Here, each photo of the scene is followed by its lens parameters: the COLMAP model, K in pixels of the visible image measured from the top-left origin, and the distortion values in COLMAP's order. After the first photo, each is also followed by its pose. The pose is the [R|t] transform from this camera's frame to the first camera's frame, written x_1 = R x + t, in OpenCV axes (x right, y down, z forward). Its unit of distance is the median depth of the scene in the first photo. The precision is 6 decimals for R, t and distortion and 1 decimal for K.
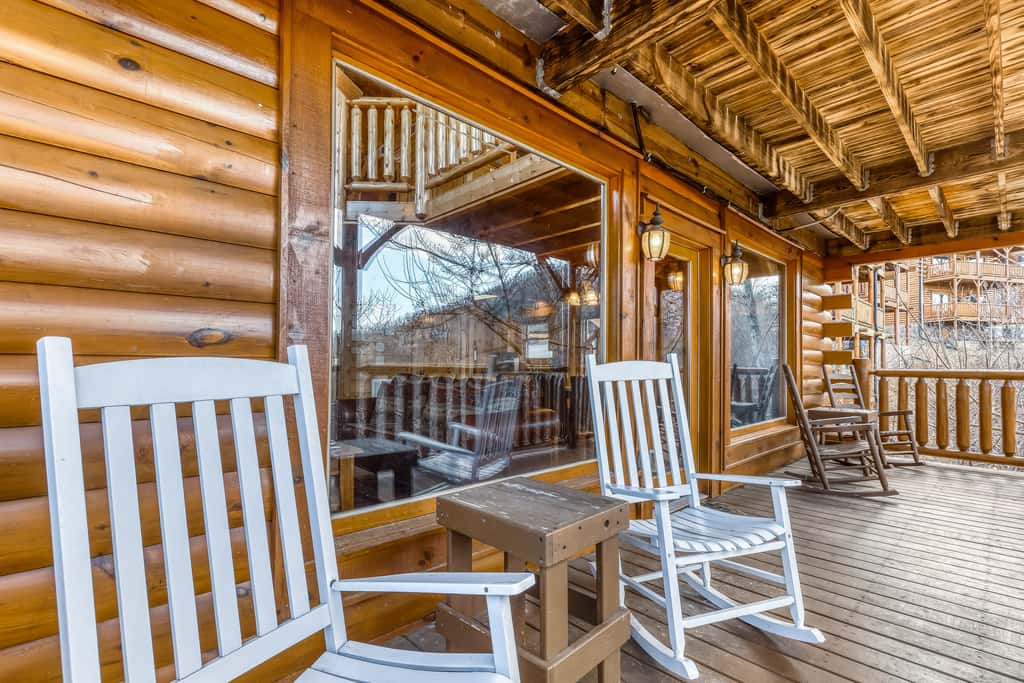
lens RADIAL K [[466.2, 0, 511.8], [0, 466.2, 357.2], [0, 0, 1]] dist [0.009482, -0.004592]
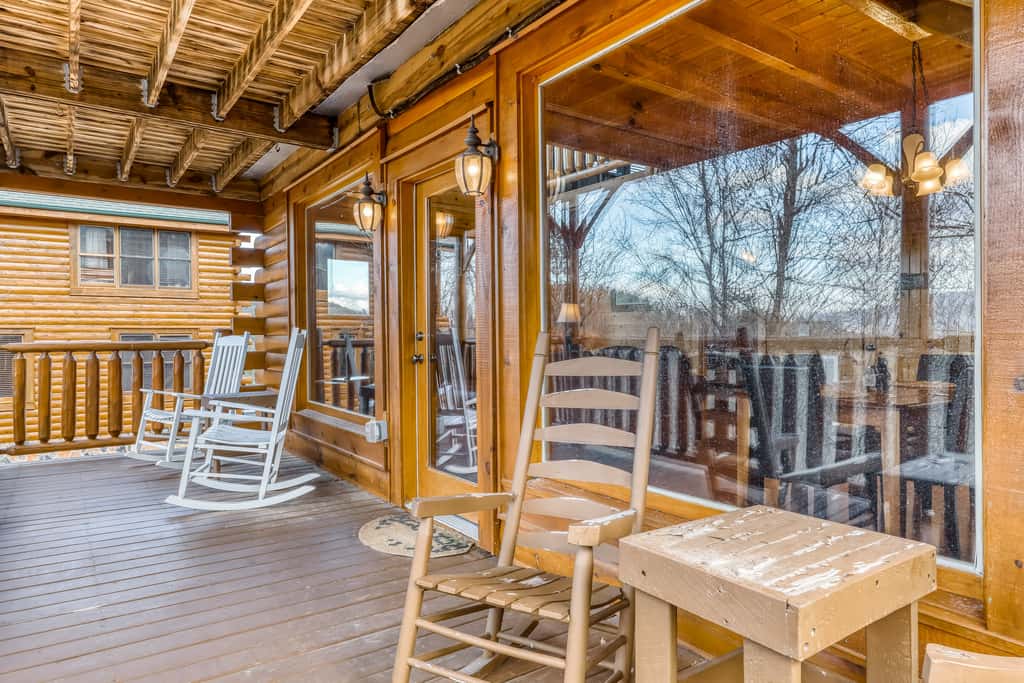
lens RADIAL K [[633.2, 0, 512.2], [0, 633.2, 333.1], [0, 0, 1]] dist [0.007694, 0.001346]
pose [[-0.137016, -0.015839, -0.990442, 1.866592], [0.007969, 0.999822, -0.017091, 0.034766], [0.990537, -0.010234, -0.136866, 1.752561]]
